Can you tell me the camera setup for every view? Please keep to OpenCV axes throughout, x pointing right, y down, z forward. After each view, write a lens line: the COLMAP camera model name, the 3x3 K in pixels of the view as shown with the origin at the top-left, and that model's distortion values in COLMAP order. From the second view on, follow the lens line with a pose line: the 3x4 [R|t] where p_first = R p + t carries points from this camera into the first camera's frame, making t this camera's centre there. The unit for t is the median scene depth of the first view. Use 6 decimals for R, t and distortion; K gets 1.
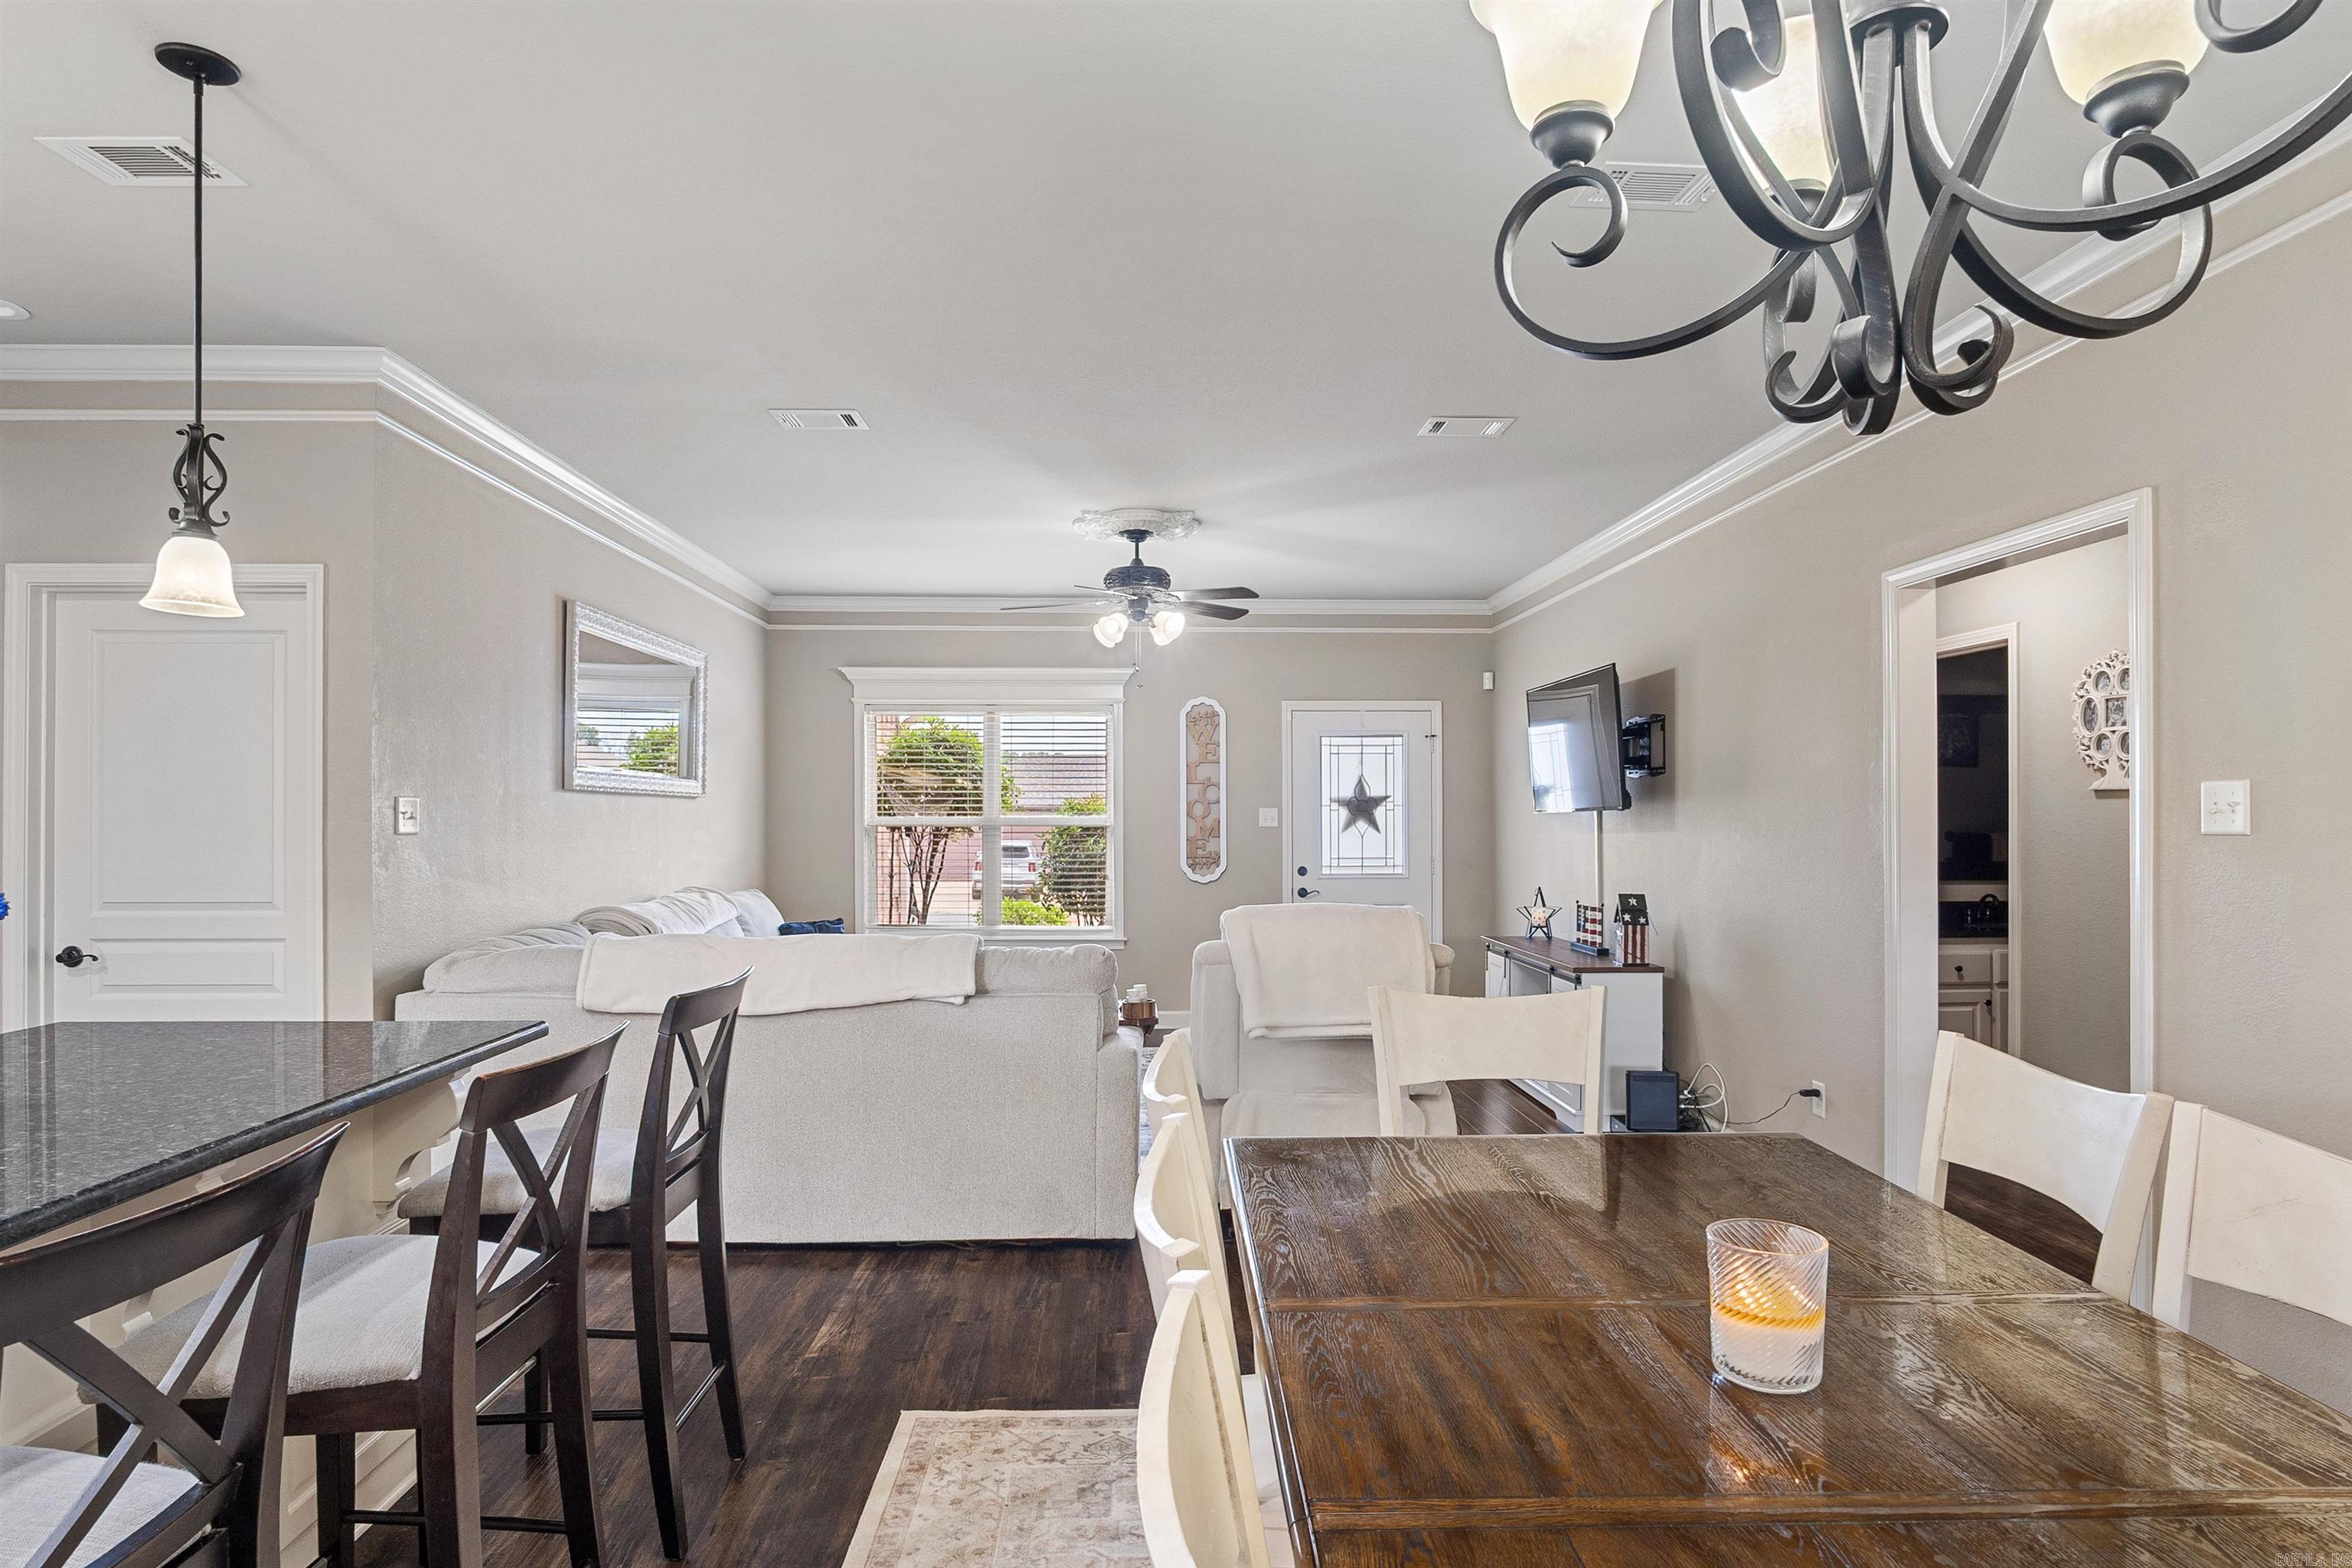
lens RADIAL K [[1274.3, 0, 1195.9], [0, 1274.3, 803.7], [0, 0, 1]] dist [-0.021925, 0.007752]
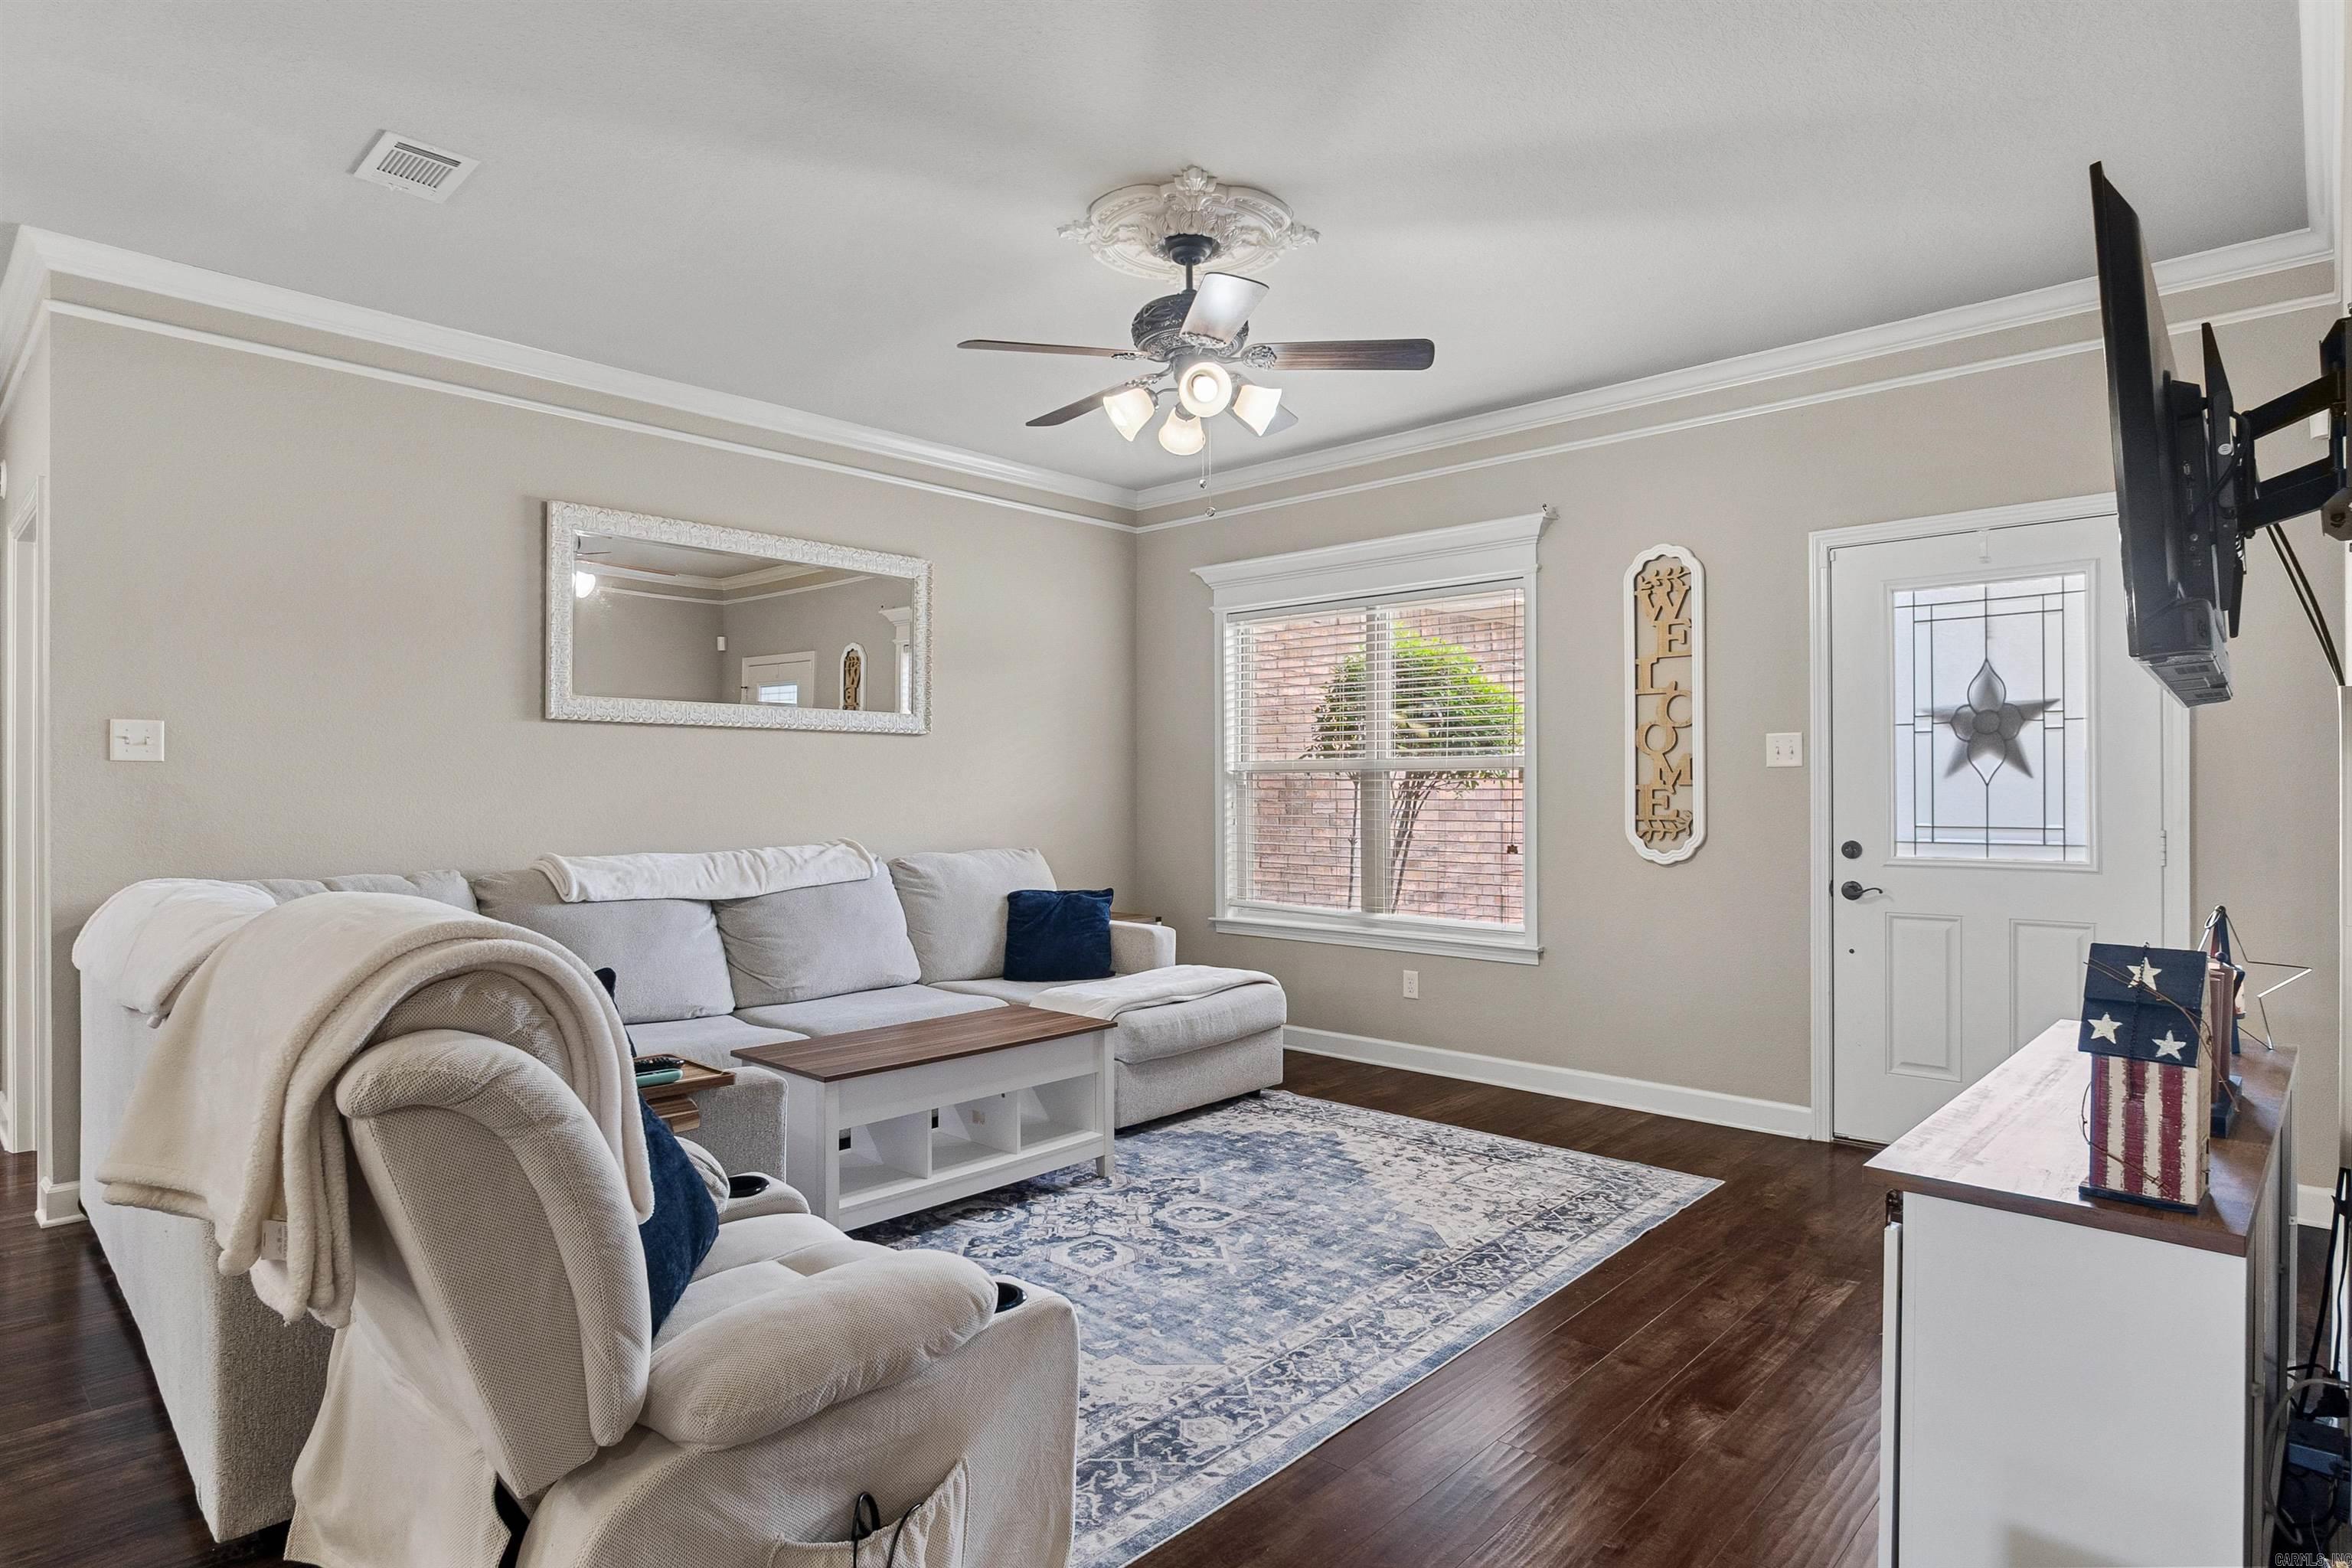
lens RADIAL K [[1274.3, 0, 1168.1], [0, 1274.3, 793.1], [0, 0, 1]] dist [-0.021925, 0.007752]
pose [[0.700381, 0.001290, -0.713768, 0.261697], [0.008715, 0.999908, 0.010358, 0.021589], [0.713716, -0.013475, 0.700306, 0.436232]]
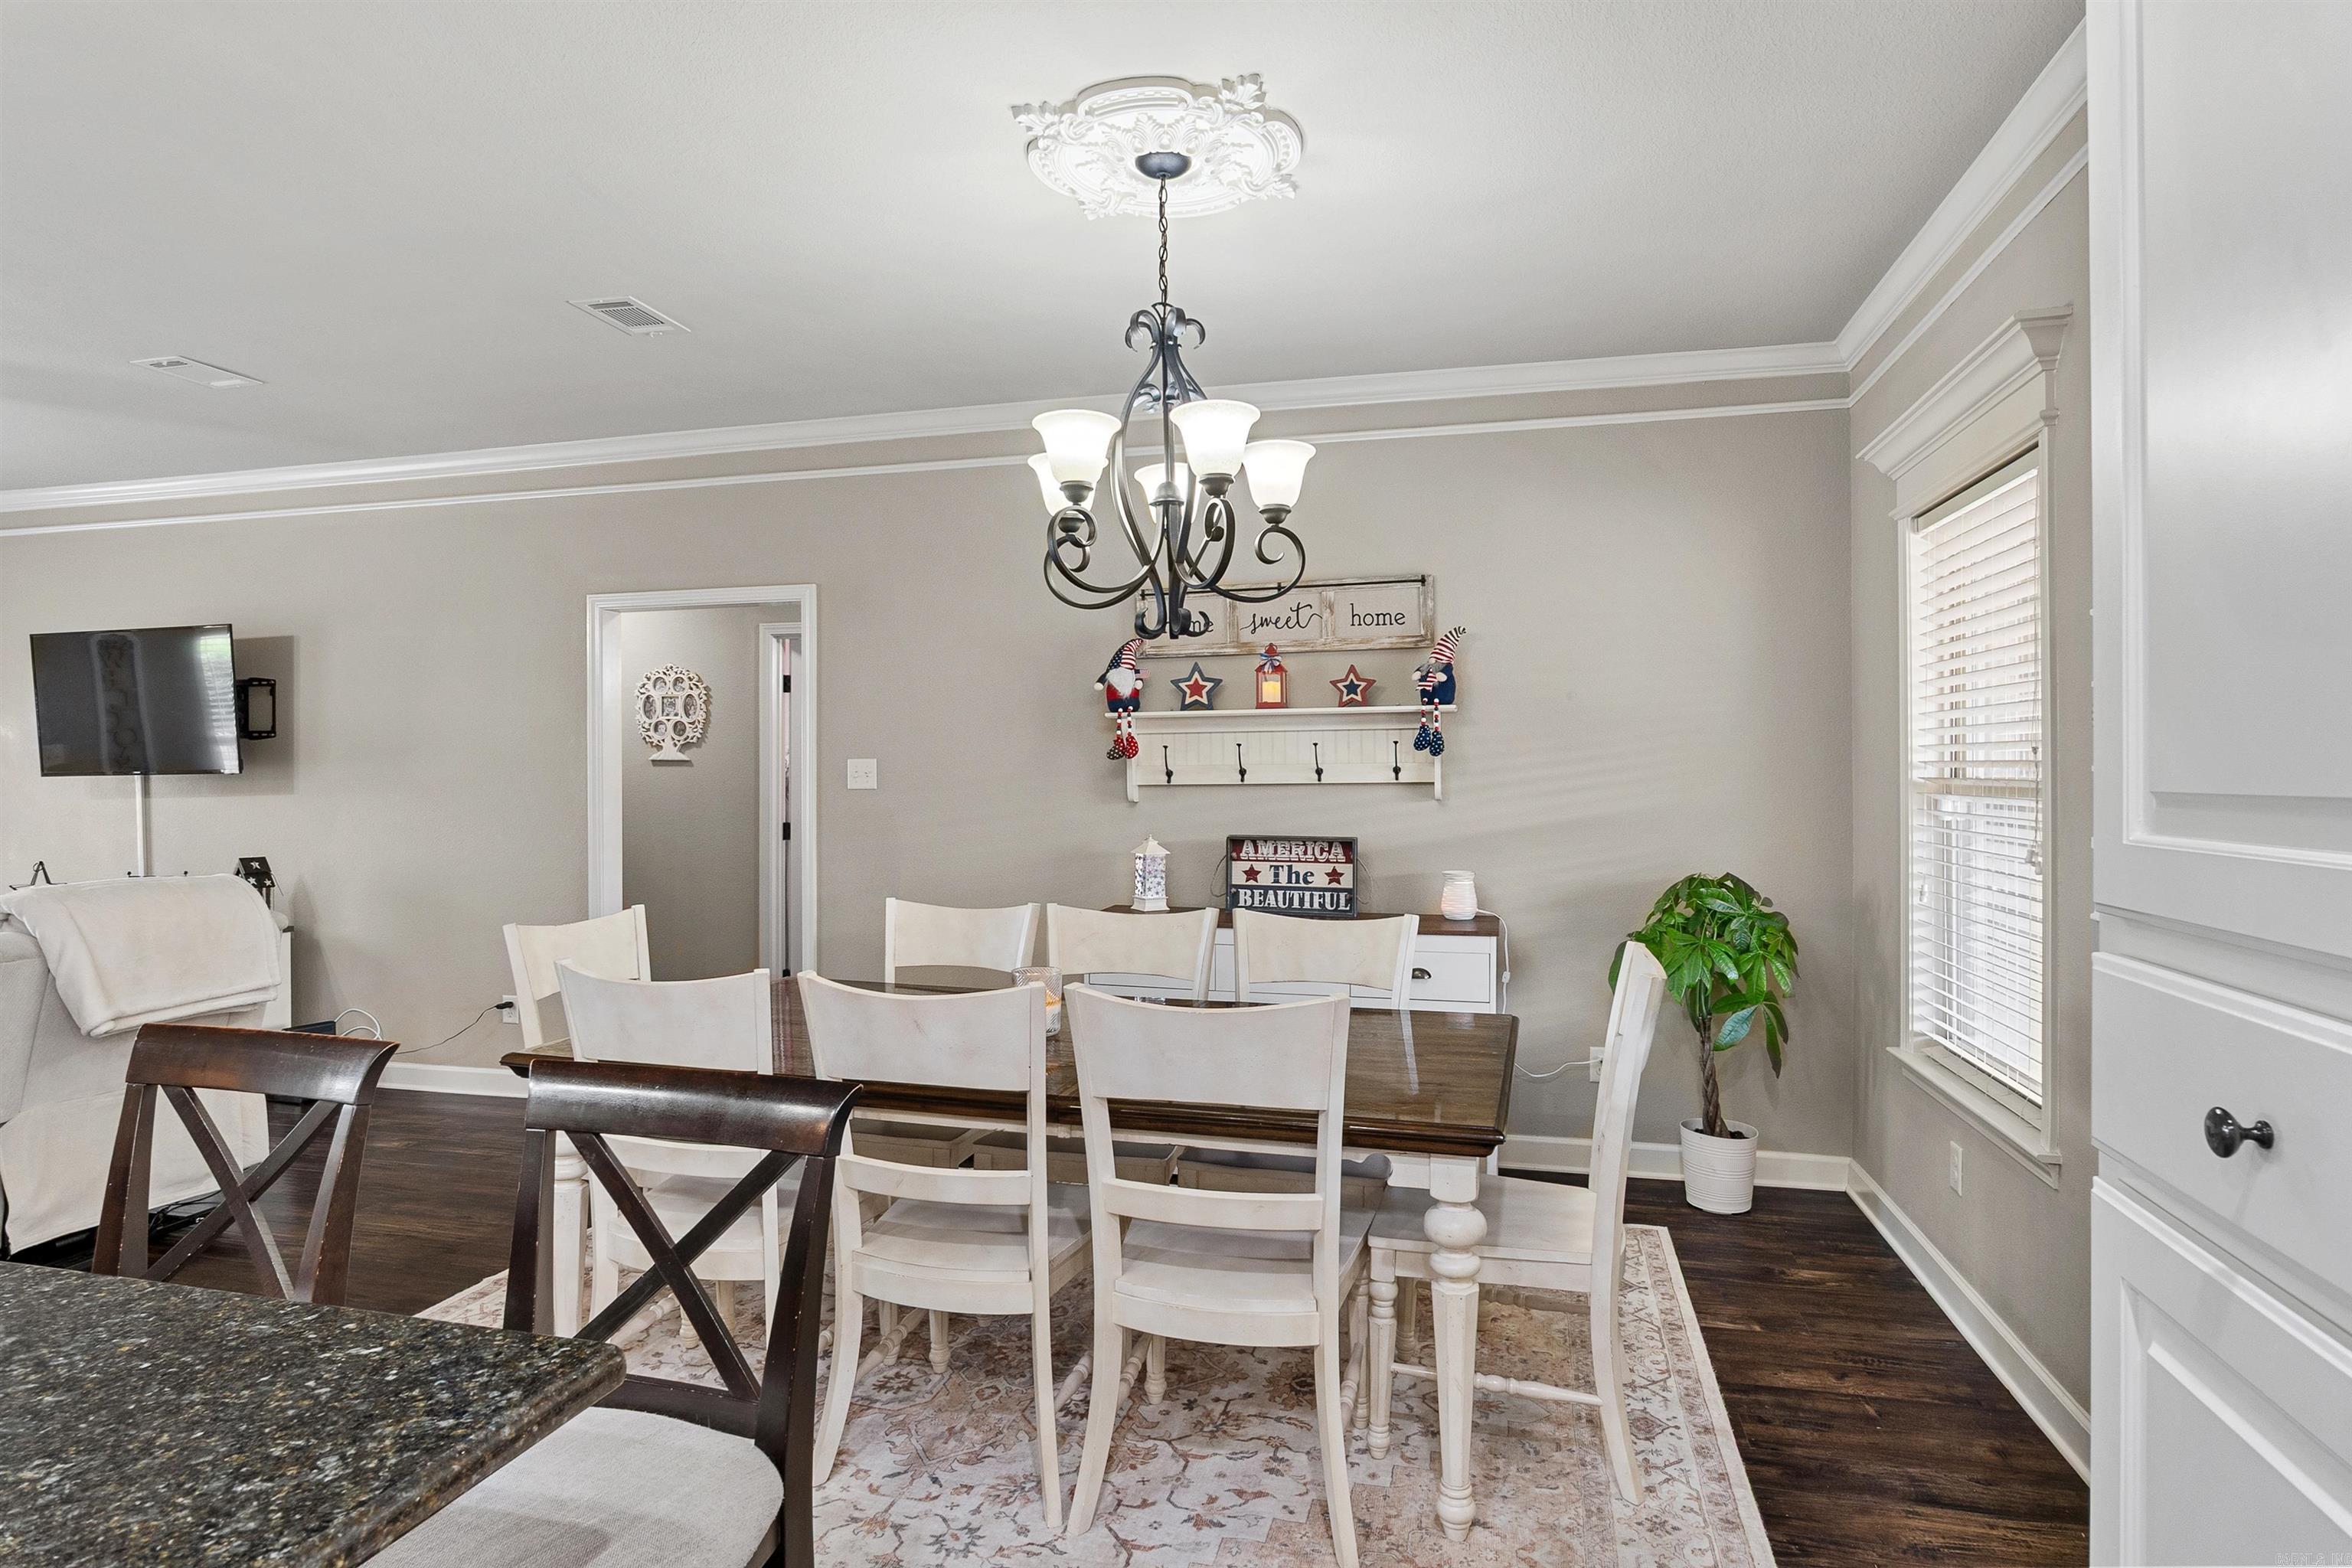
lens RADIAL K [[1274.3, 0, 1168.9], [0, 1274.3, 773.7], [0, 0, 1]] dist [-0.021925, 0.007752]
pose [[0.289631, 0.000271, 0.957138, -0.266194], [-0.008253, 0.999963, 0.002214, -0.001883], [-0.957103, -0.008540, 0.289623, 0.017196]]
